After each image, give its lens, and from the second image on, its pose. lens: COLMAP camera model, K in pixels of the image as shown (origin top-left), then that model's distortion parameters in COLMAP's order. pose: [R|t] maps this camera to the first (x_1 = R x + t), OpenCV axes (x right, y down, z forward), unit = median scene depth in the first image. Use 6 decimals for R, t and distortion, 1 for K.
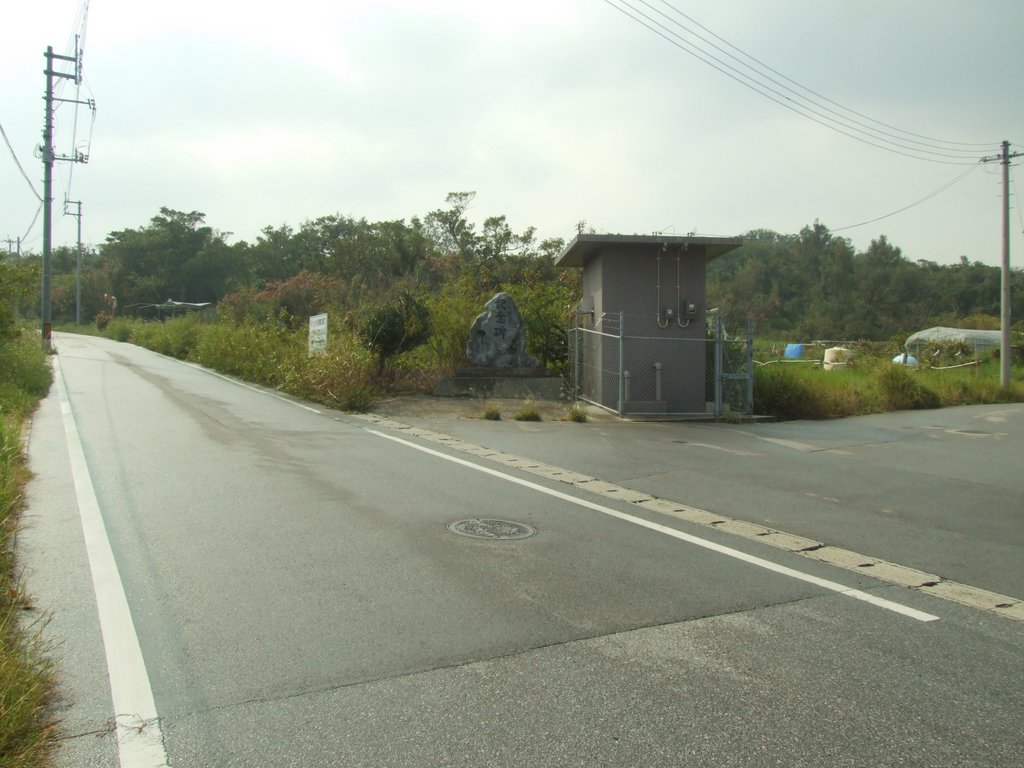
lens RADIAL K [[831.7, 0, 512.4], [0, 831.7, 385.8], [0, 0, 1]] dist [-0.005651, -0.002179]
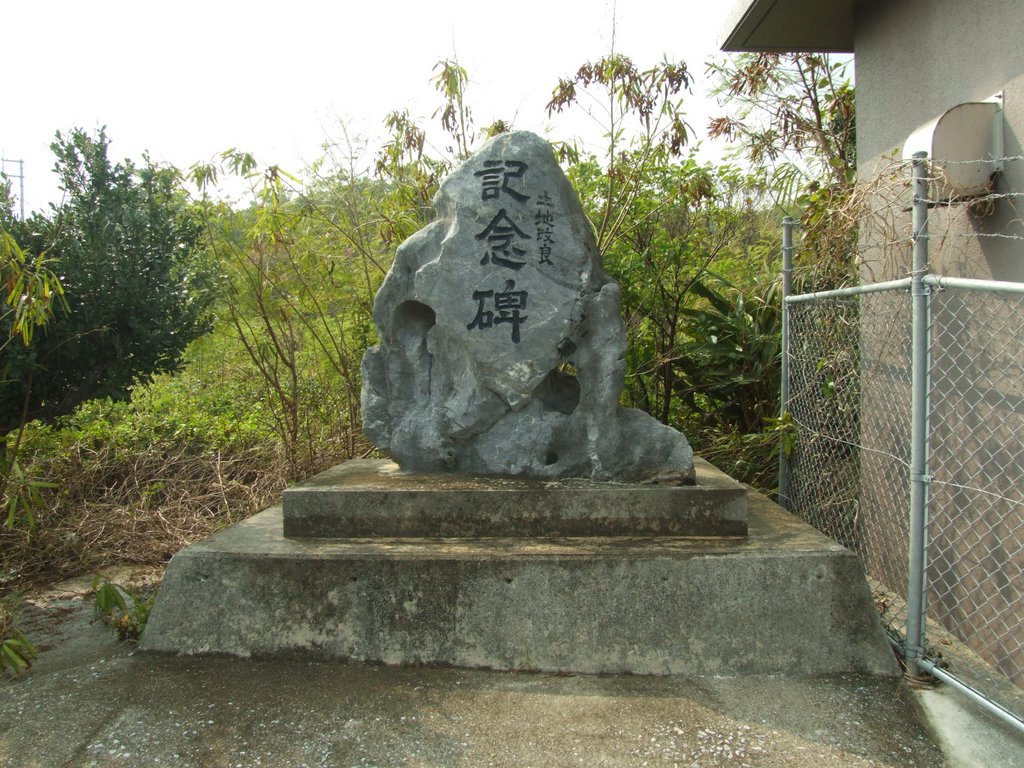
lens RADIAL K [[831.7, 0, 511.2], [0, 831.7, 383.0], [0, 0, 1]] dist [-0.005651, -0.002179]
pose [[0.997411, -0.015715, -0.070174, 0.002683], [0.017103, 0.999669, 0.019221, -0.049568], [0.069849, -0.020371, 0.997350, 0.784663]]
